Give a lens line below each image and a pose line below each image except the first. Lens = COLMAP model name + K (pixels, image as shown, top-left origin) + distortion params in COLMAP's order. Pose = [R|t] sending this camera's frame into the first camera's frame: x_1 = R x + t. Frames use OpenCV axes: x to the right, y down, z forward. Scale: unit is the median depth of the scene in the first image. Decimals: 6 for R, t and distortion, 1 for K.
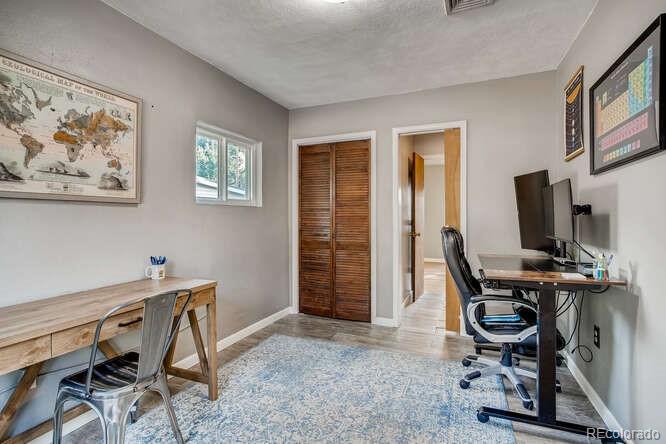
lens RADIAL K [[330.4, 0, 333.0], [0, 330.4, 222.0], [0, 0, 1]] dist [-0.002693, 0.000488]
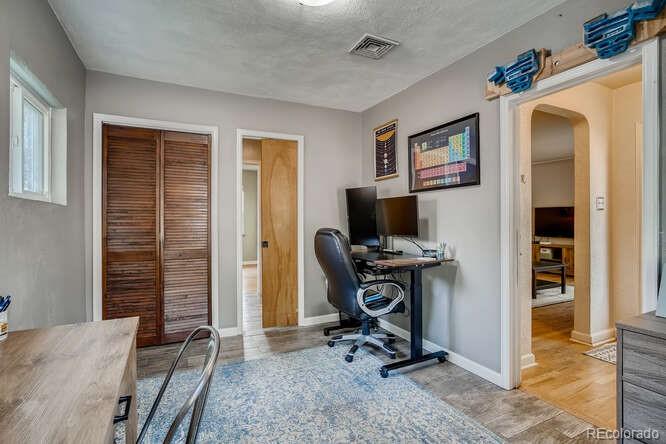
lens RADIAL K [[331.4, 0, 334.3], [0, 331.4, 218.3], [0, 0, 1]] dist [-0.020732, 0.000422]
pose [[0.651935, 0.003285, 0.758267, -0.510235], [0.011414, 0.999835, -0.014145, -0.005720], [-0.758189, 0.017876, 0.651790, 0.221768]]
